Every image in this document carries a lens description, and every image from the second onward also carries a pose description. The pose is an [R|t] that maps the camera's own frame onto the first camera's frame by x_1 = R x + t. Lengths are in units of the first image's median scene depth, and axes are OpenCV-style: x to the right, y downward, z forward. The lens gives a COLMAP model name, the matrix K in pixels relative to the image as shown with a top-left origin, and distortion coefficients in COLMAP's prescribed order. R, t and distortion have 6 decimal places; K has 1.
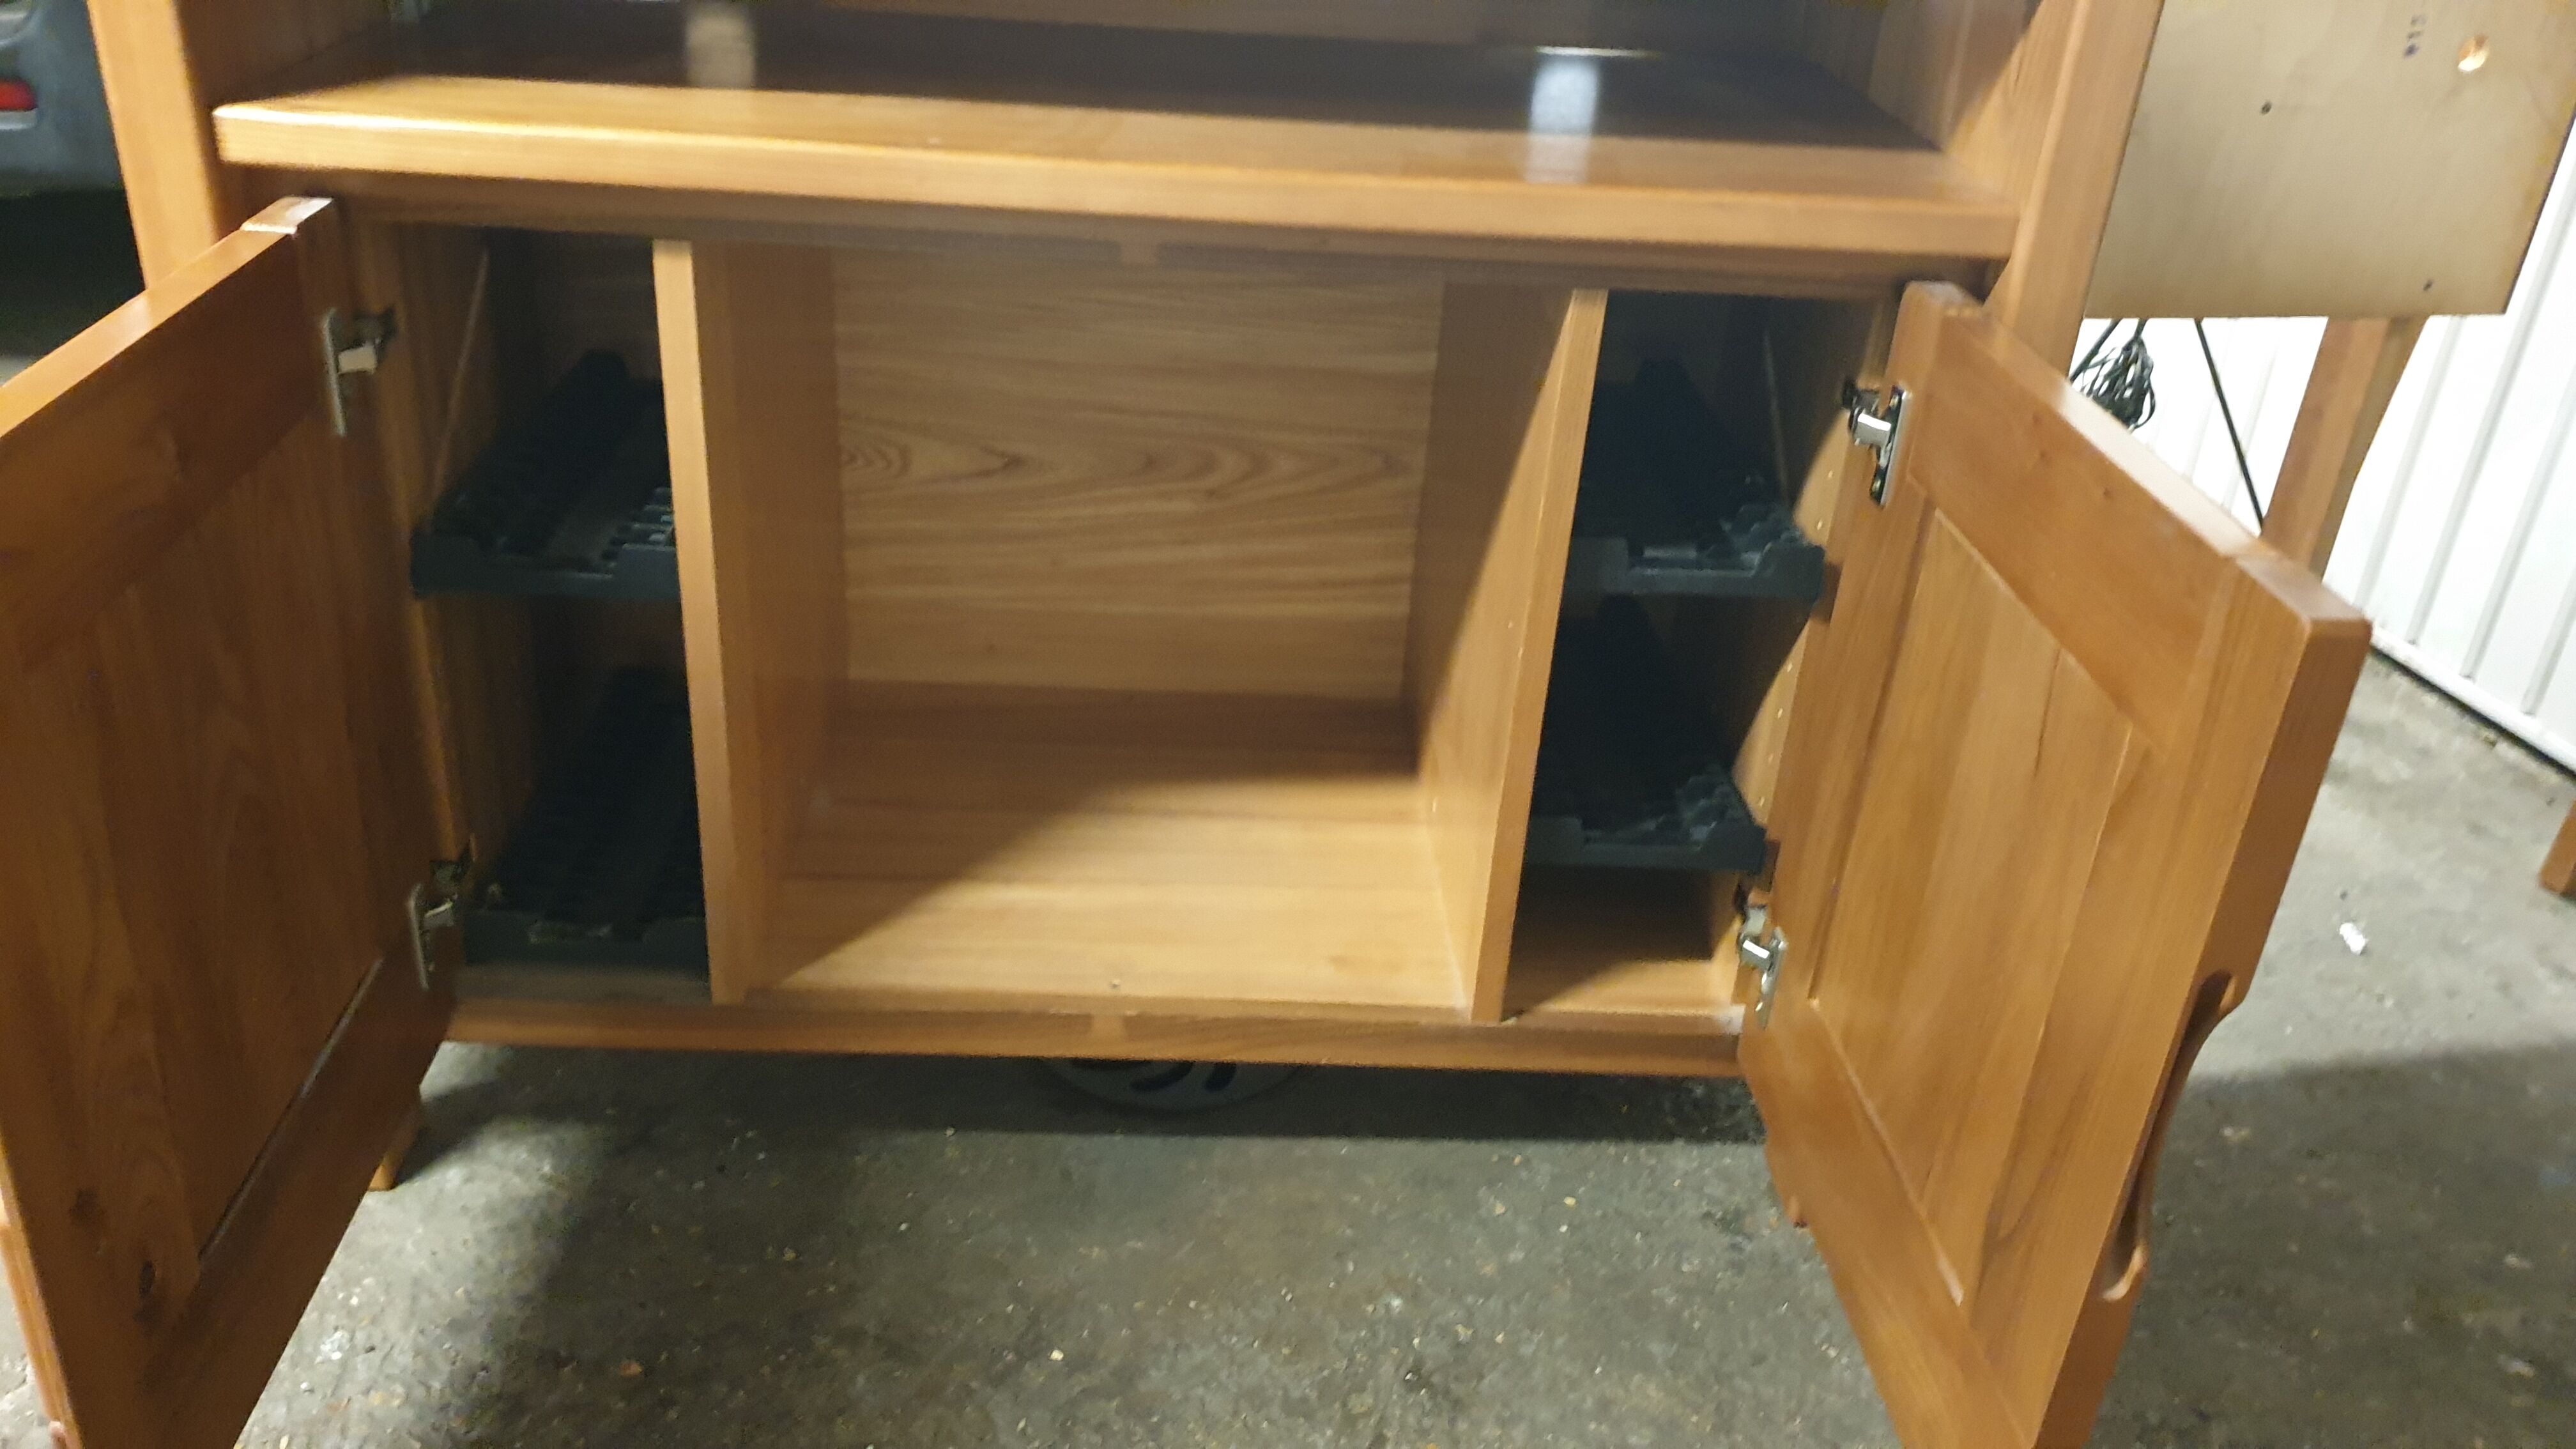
lens RADIAL K [[2060.9, 0, 1237.4], [0, 2060.9, 721.5], [0, 0, 1]] dist [0.000702, 0.015368]
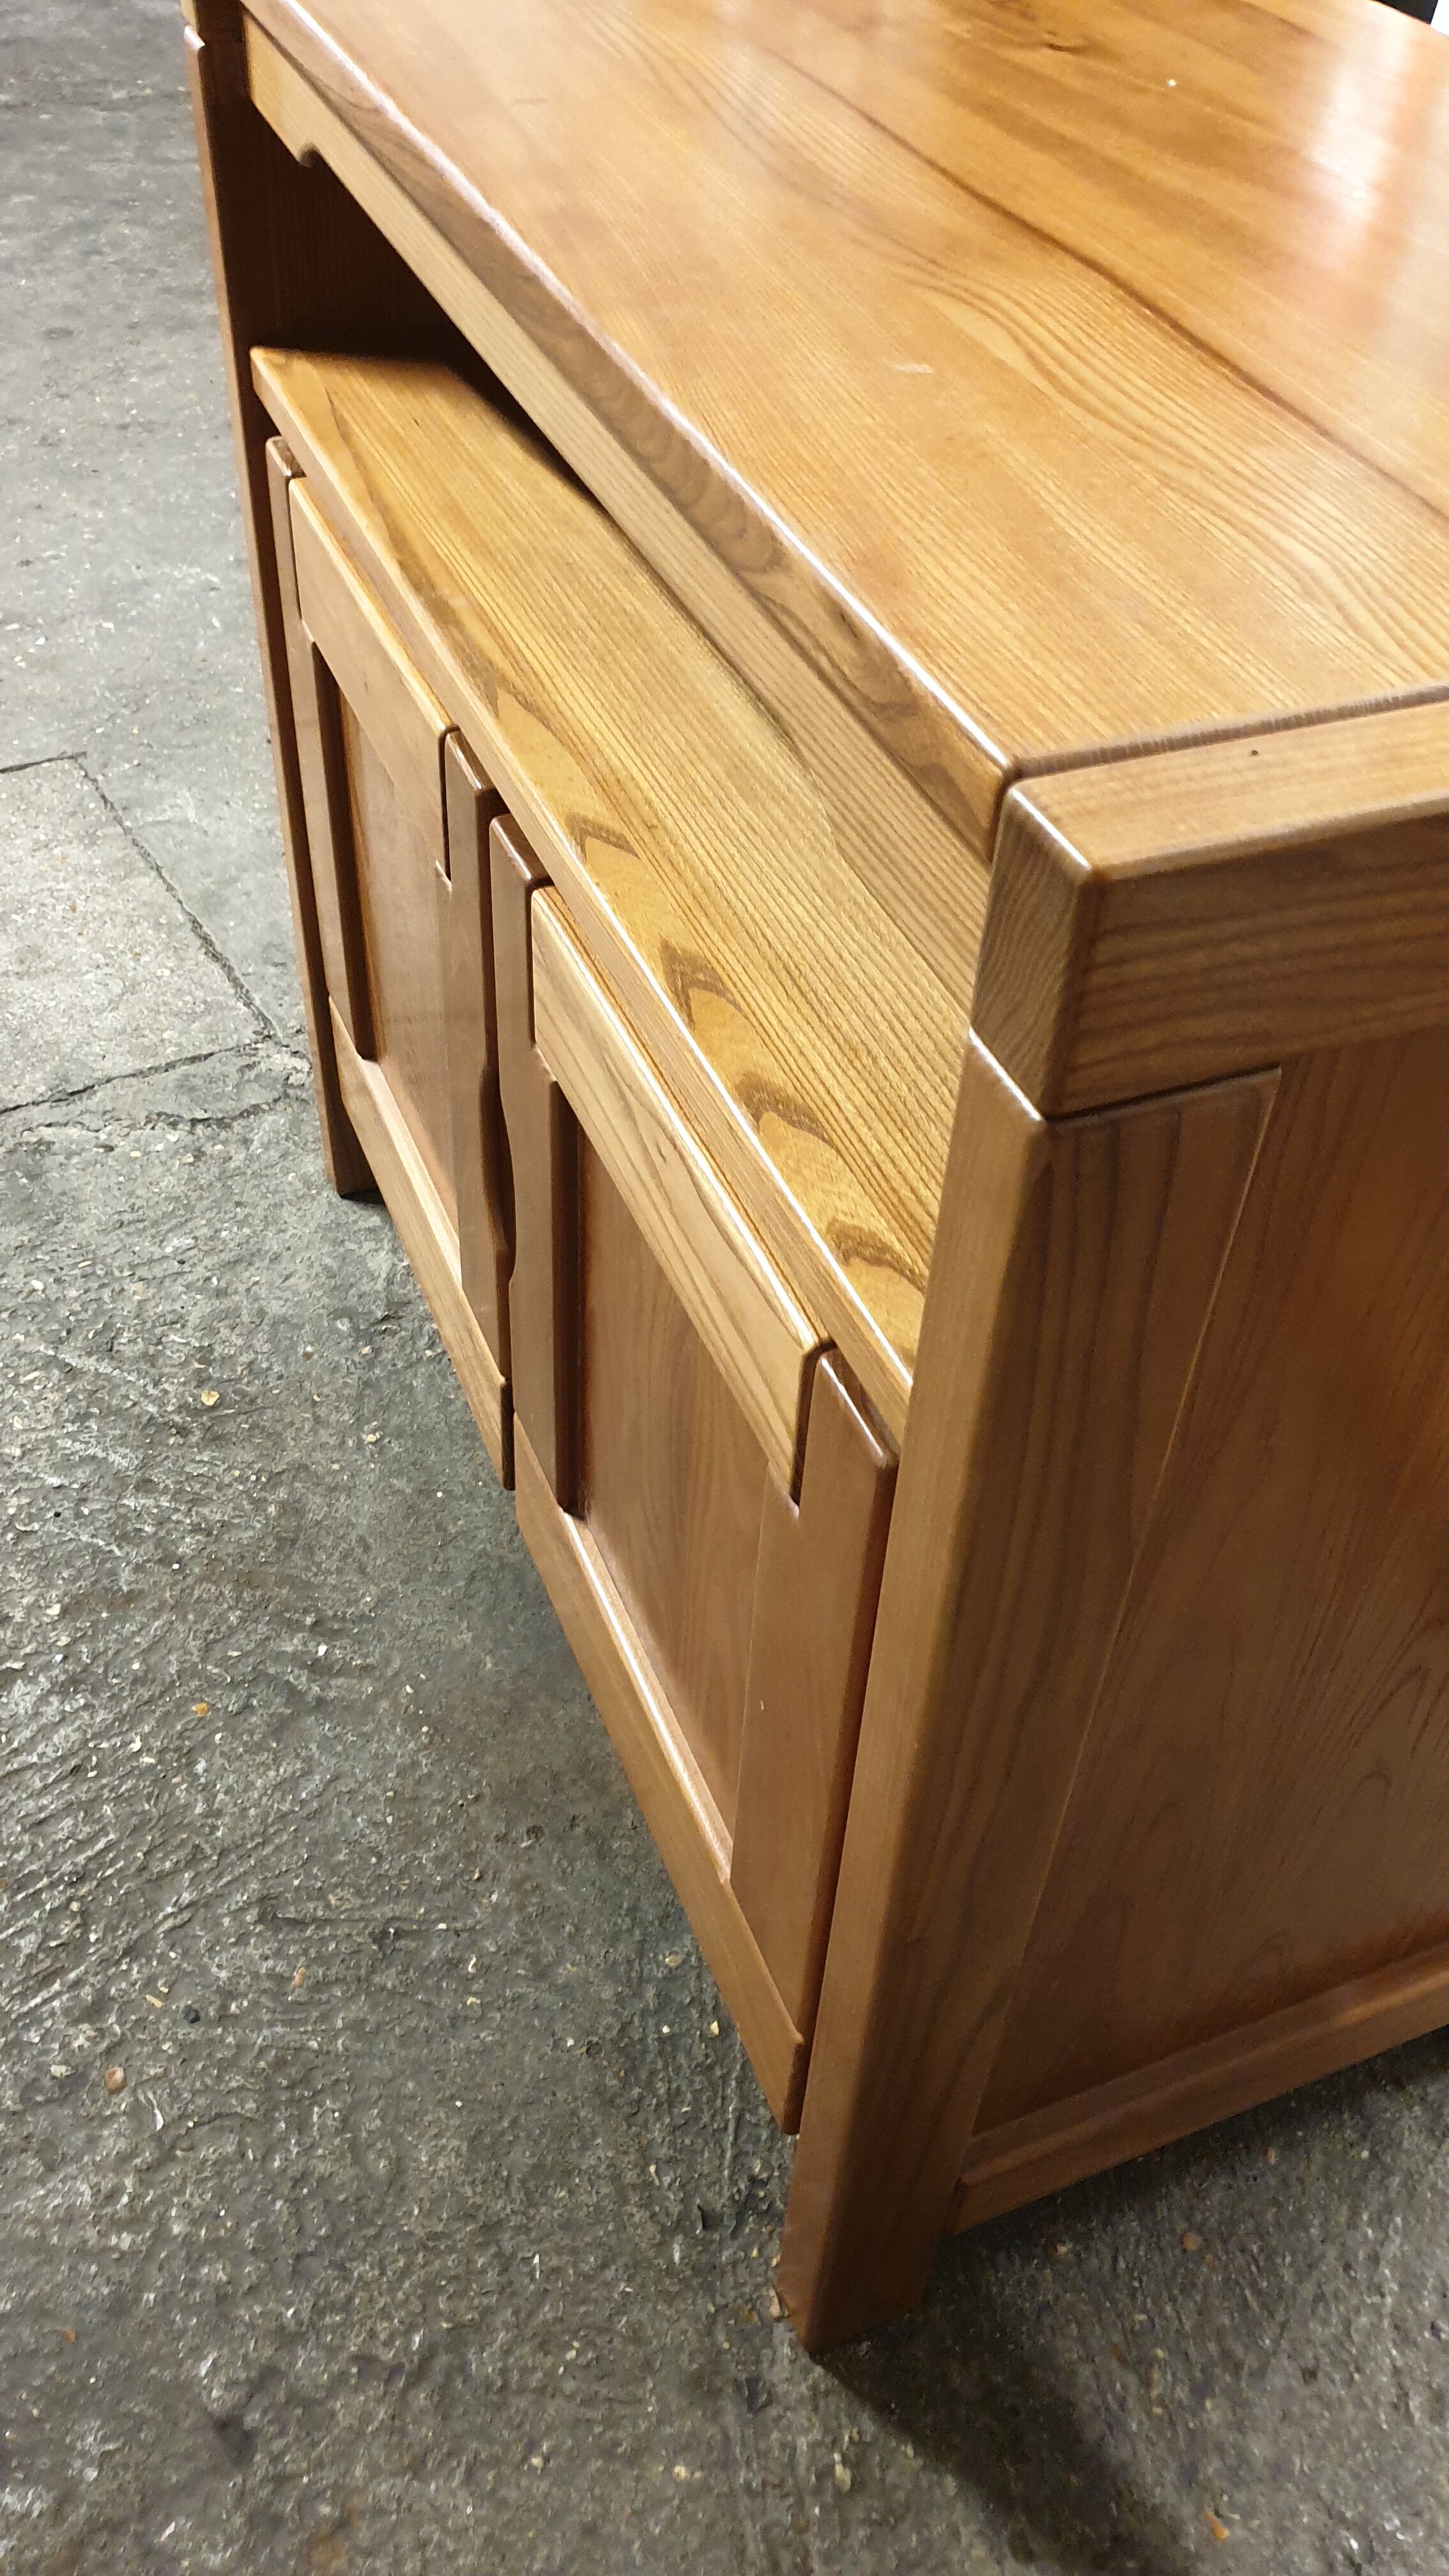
lens RADIAL K [[2060.9, 0, 665.2], [0, 2060.9, 1260.7], [0, 0, 1]] dist [0.000702, 0.015368]
pose [[0.336056, 0.616521, -0.712017, 0.584550], [-0.446595, 0.769900, 0.455857, -0.410323], [0.829228, 0.164790, 0.534065, 0.474747]]
